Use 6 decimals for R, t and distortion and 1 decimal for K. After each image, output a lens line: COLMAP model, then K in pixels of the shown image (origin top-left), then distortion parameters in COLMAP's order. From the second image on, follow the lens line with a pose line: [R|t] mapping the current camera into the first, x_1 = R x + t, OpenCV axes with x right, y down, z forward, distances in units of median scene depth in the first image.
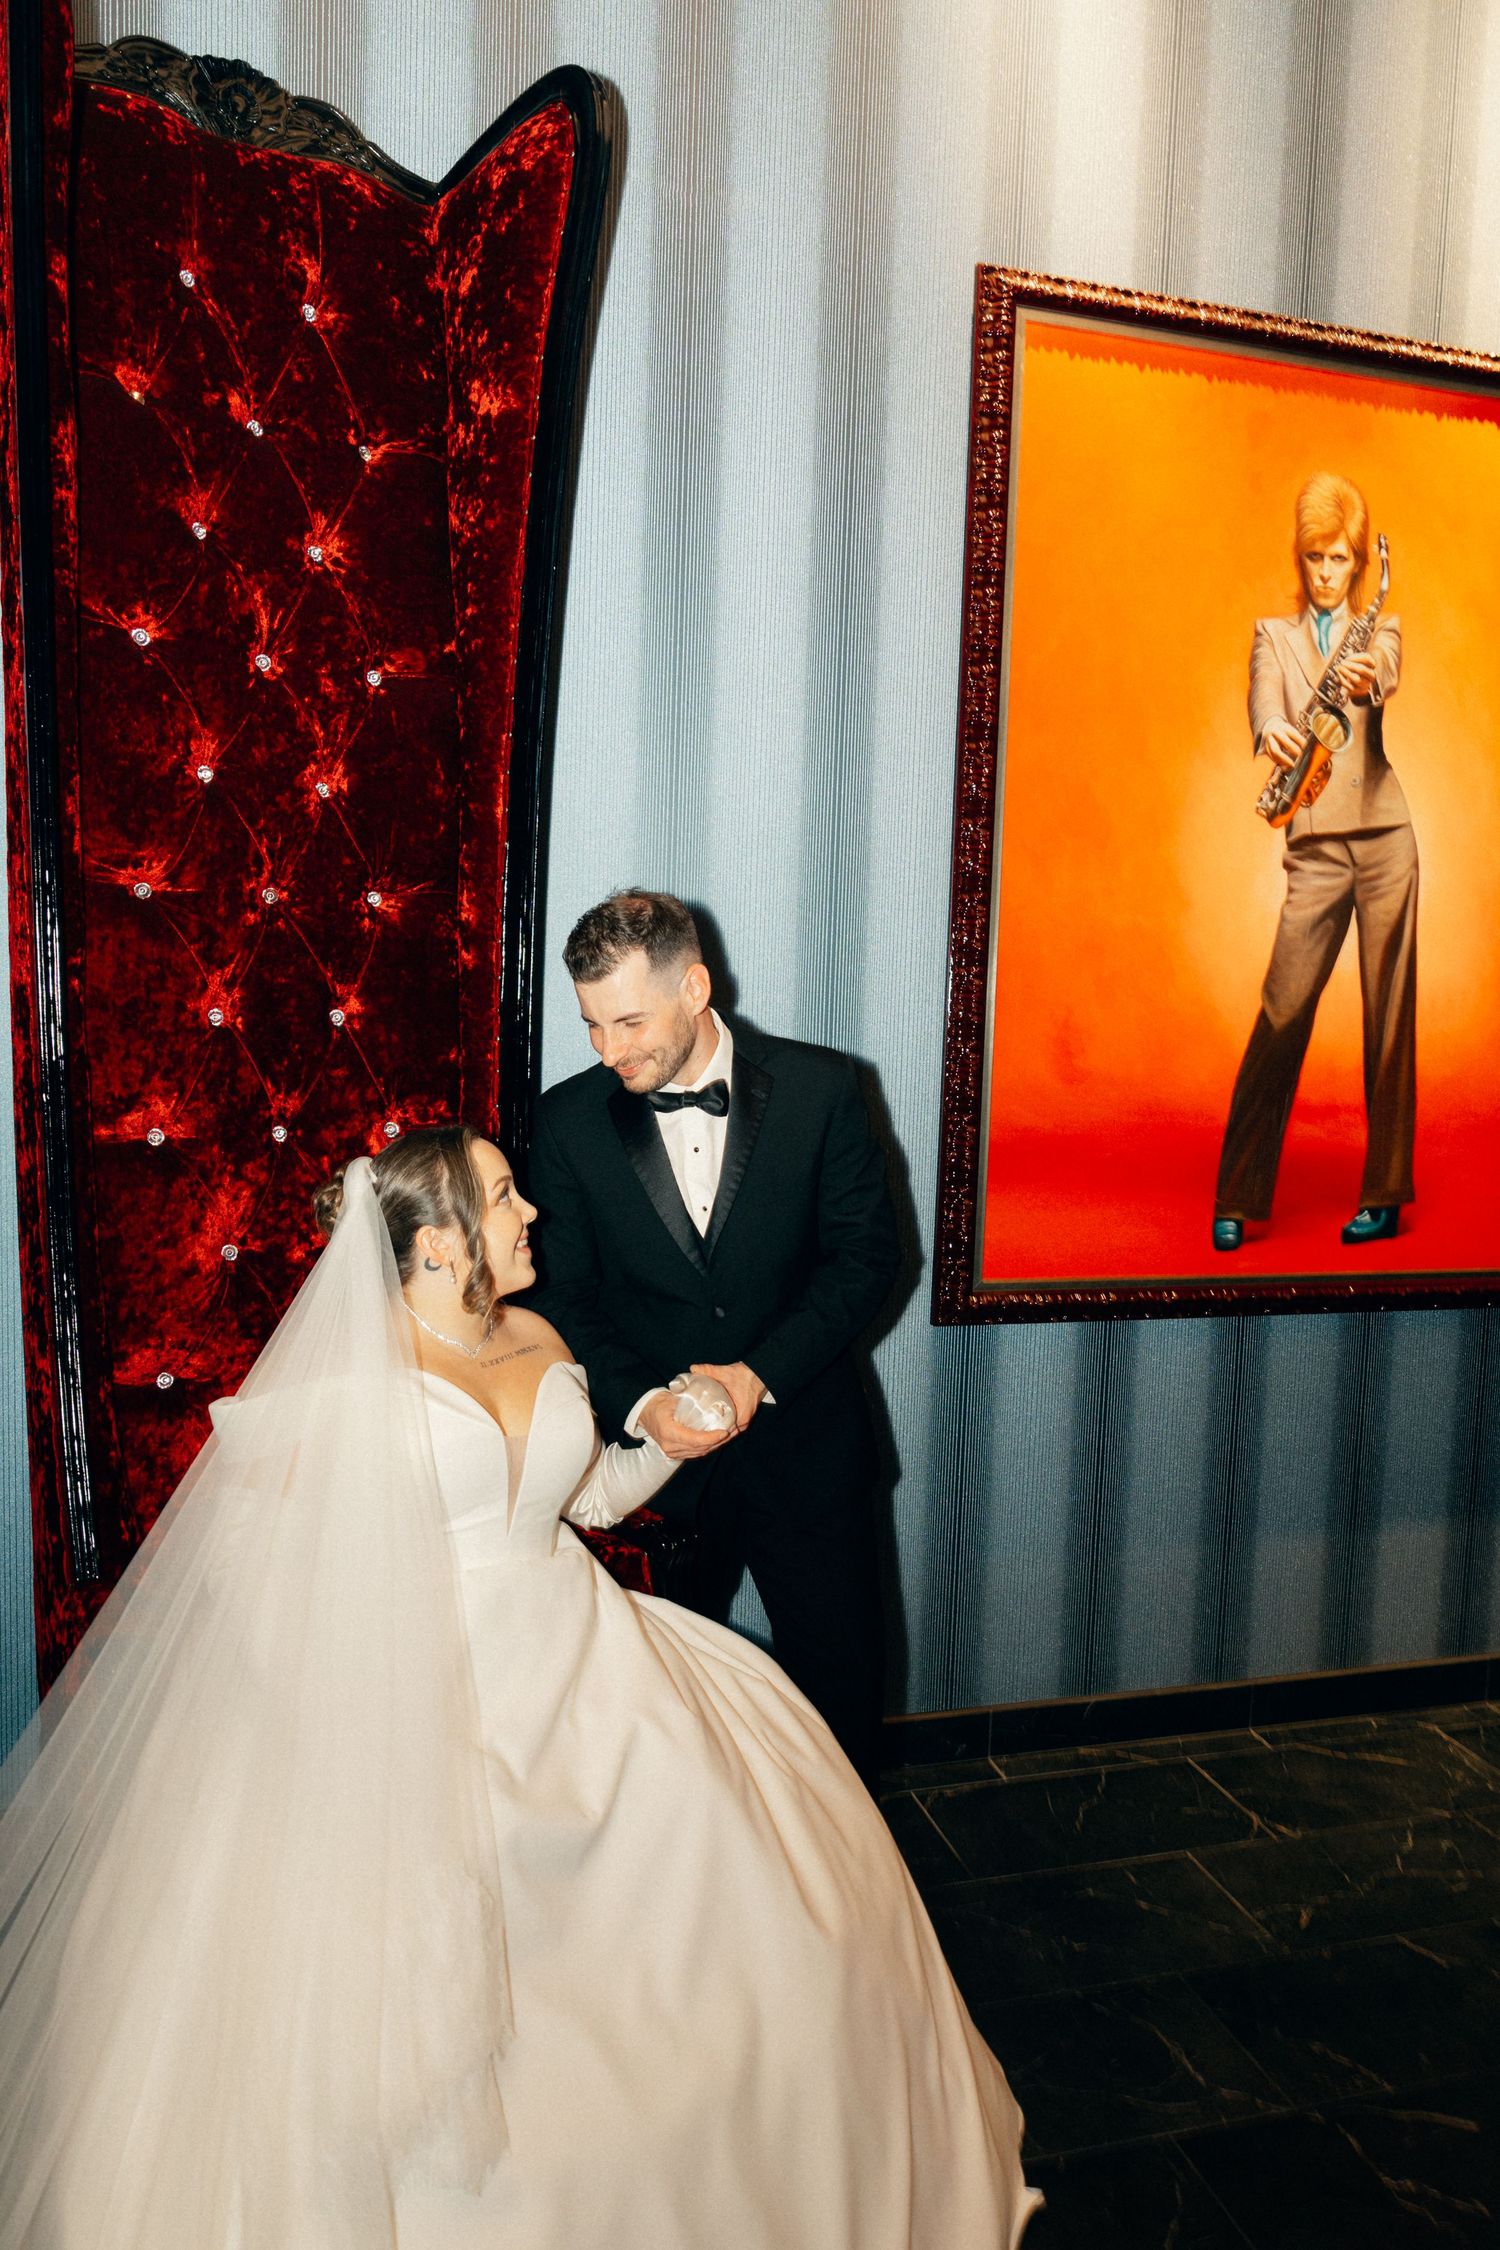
lens RADIAL K [[1531.3, 0, 753.9], [0, 1531.3, 1127.4], [0, 0, 1]] dist [0.003545, 0.000615]
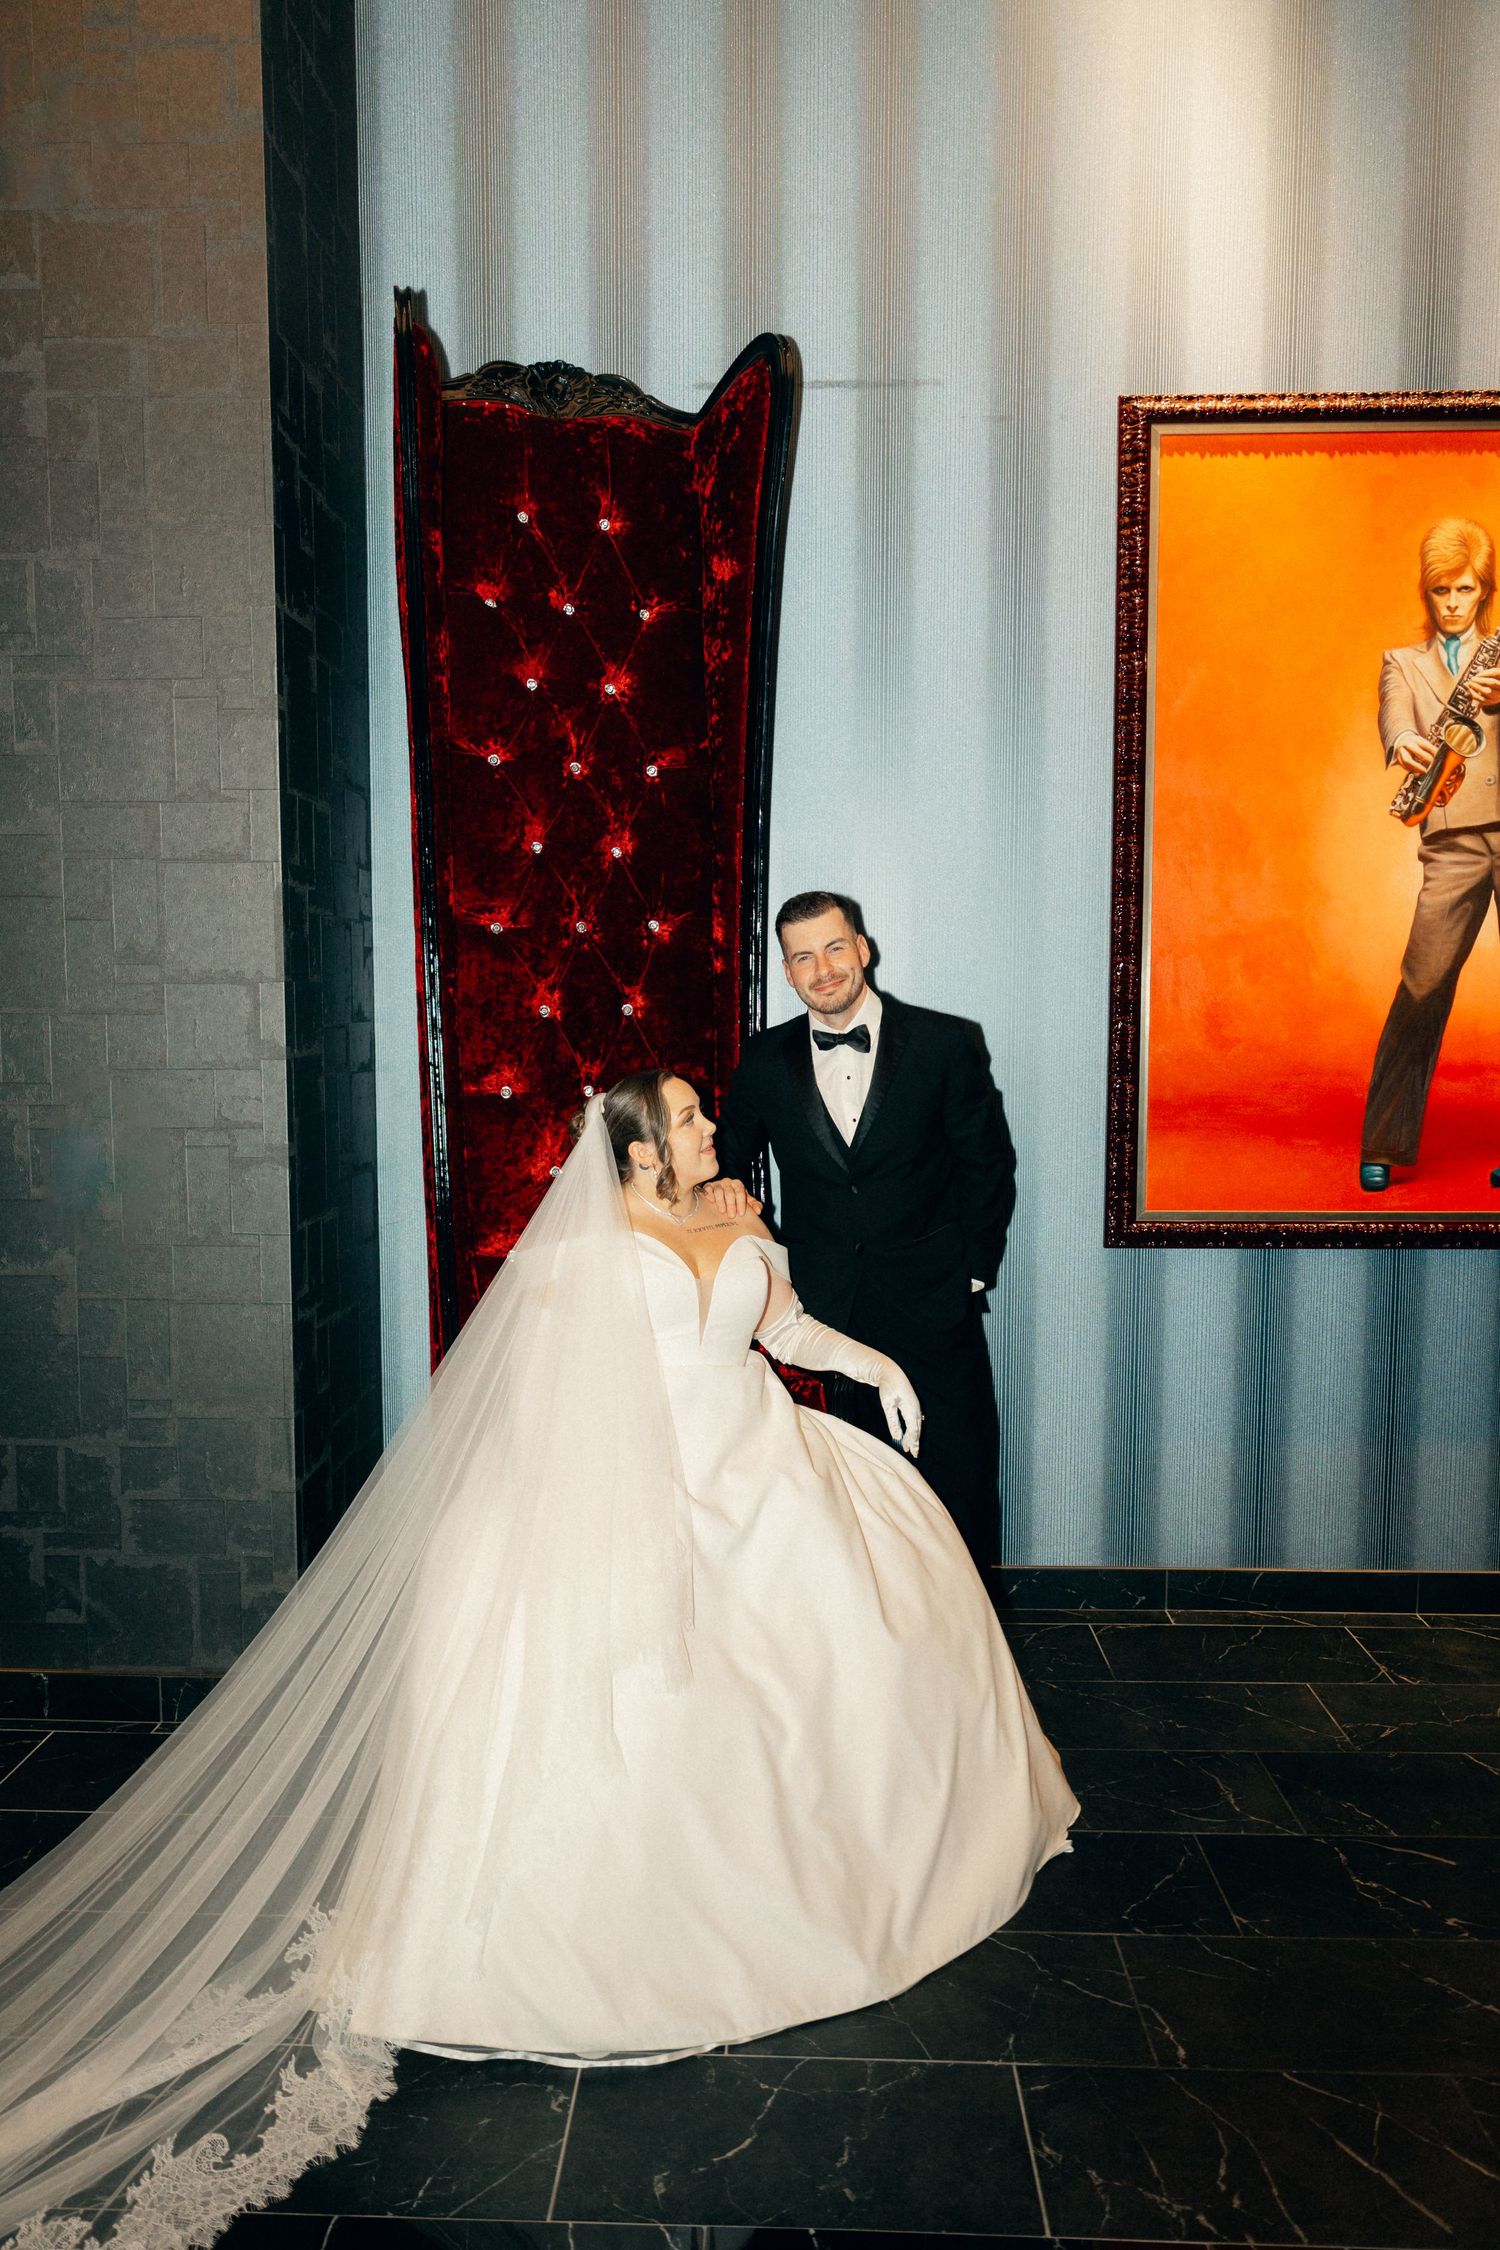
lens RADIAL K [[1531.3, 0, 743.8], [0, 1531.3, 1128.2], [0, 0, 1]] dist [0.003545, 0.000615]
pose [[0.951119, -0.005930, -0.308769, 0.278500], [0.004579, 0.999977, -0.005098, 0.047841], [0.308792, 0.003435, 0.951123, -0.334891]]
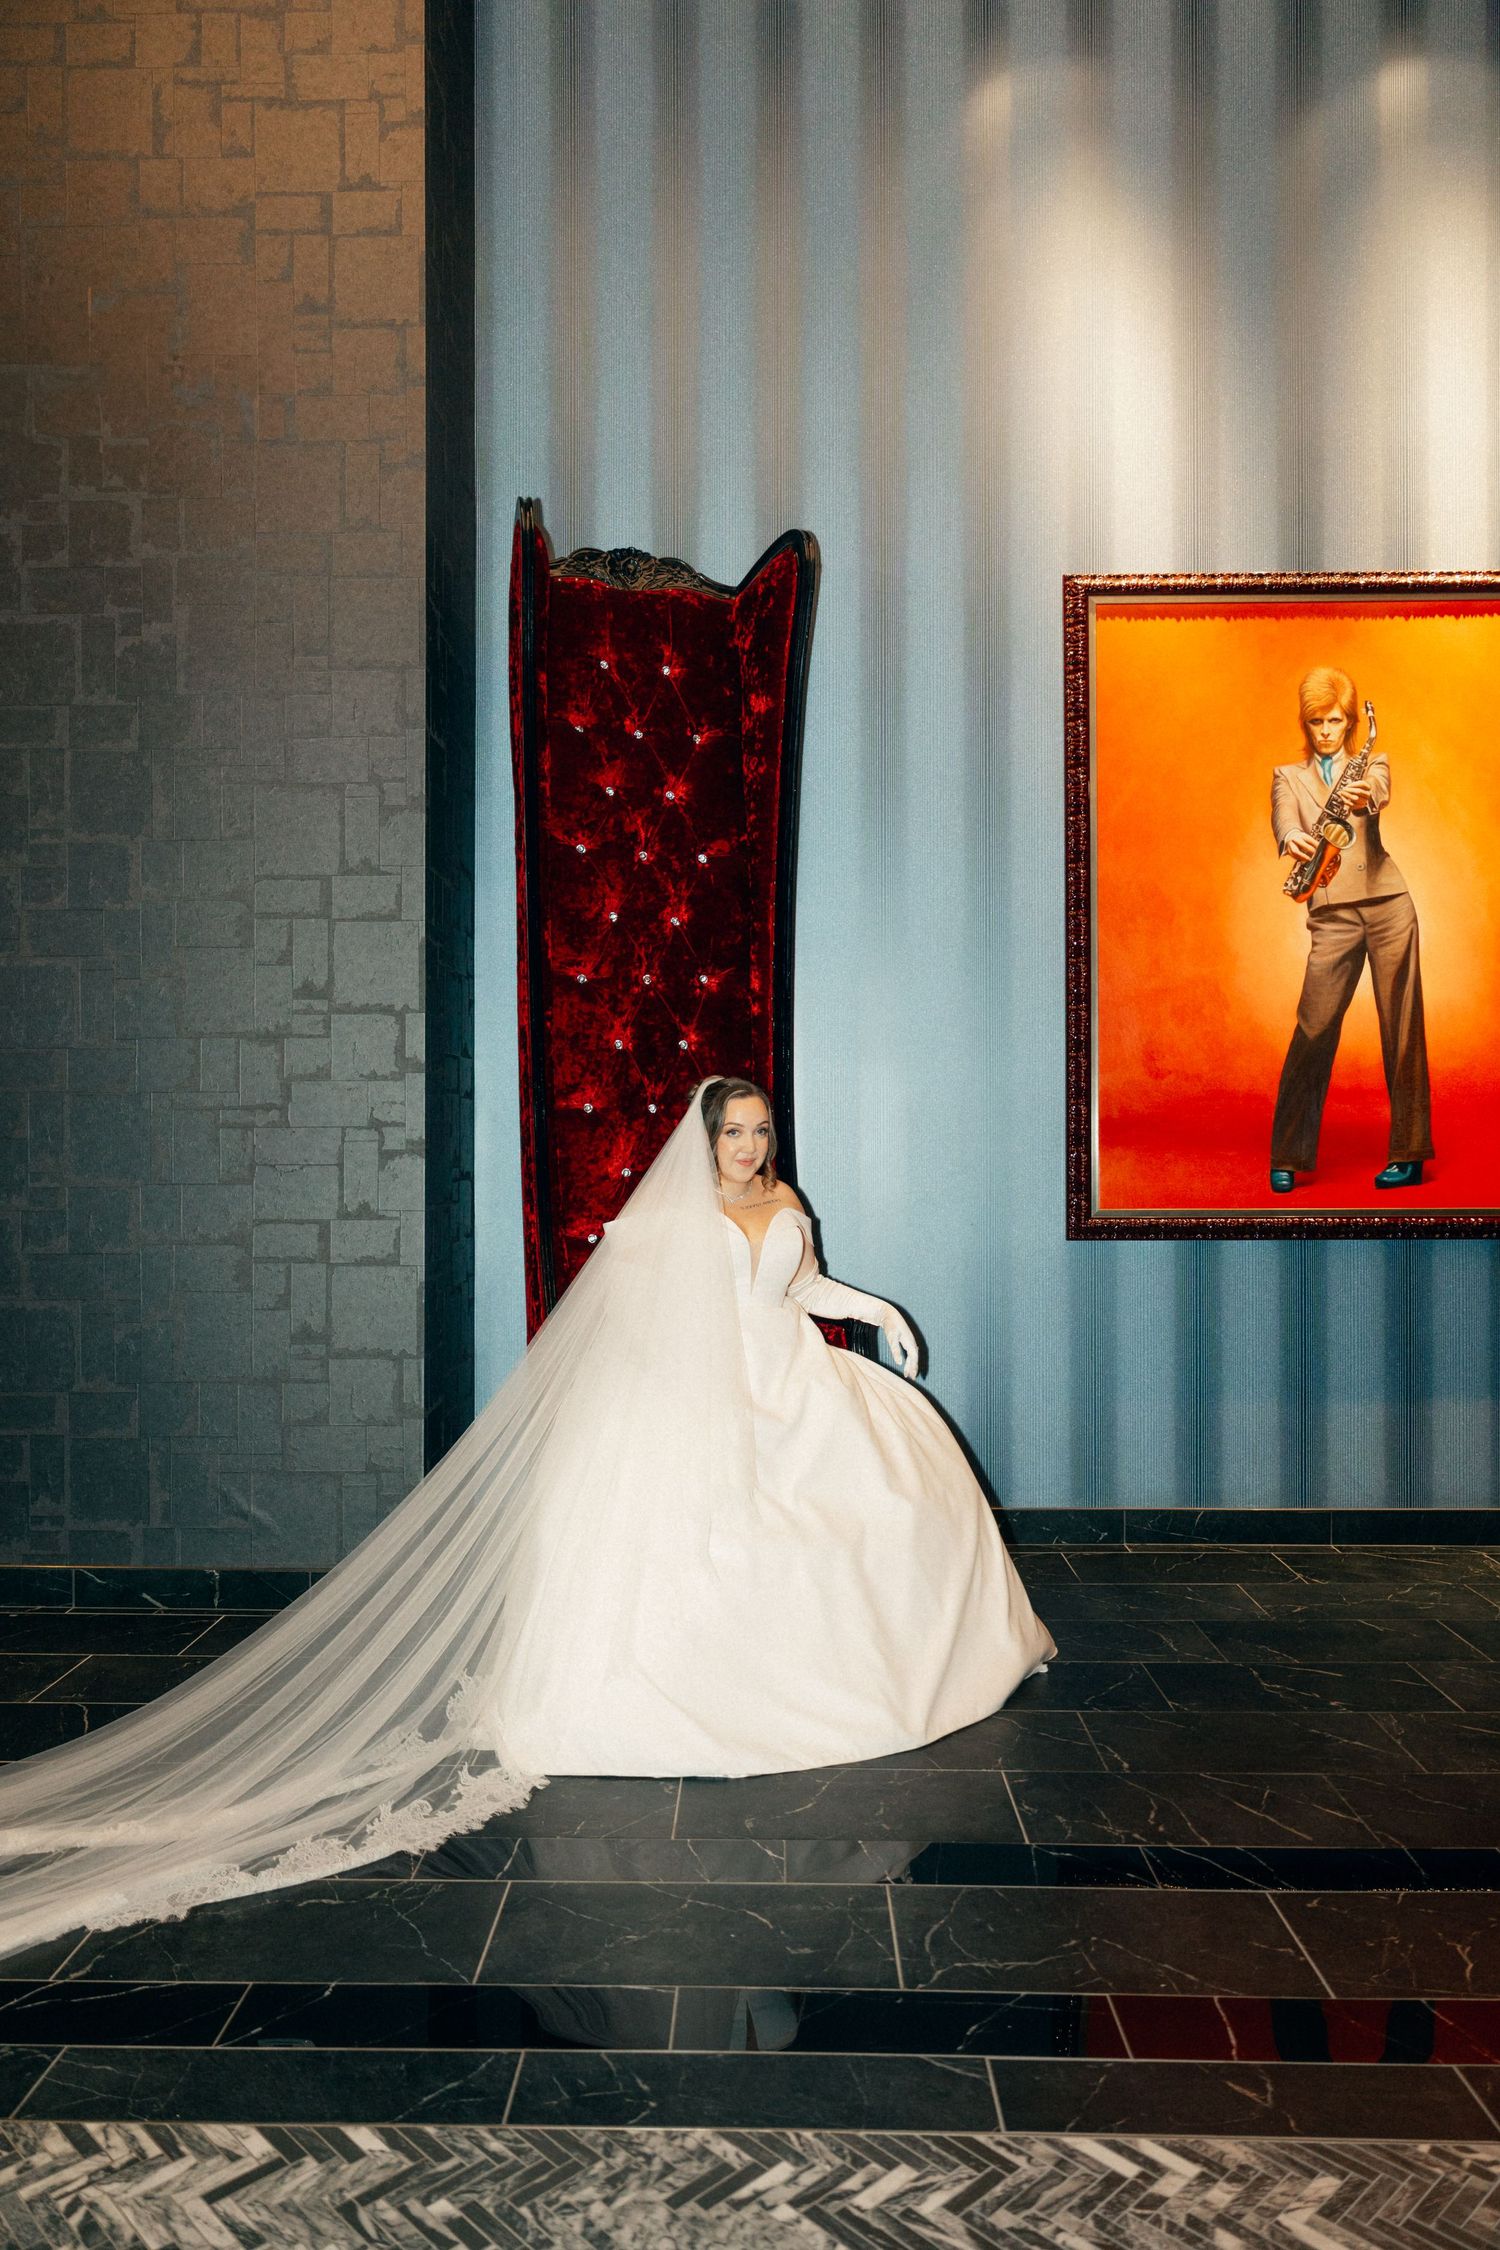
lens RADIAL K [[1531.3, 0, 741.1], [0, 1531.3, 1130.8], [0, 0, 1]] dist [0.003545, 0.000615]
pose [[0.954351, -0.034543, -0.296683, 0.329936], [0.006934, 0.995585, -0.093612, 0.202021], [0.298607, 0.087281, 0.950377, -0.695017]]
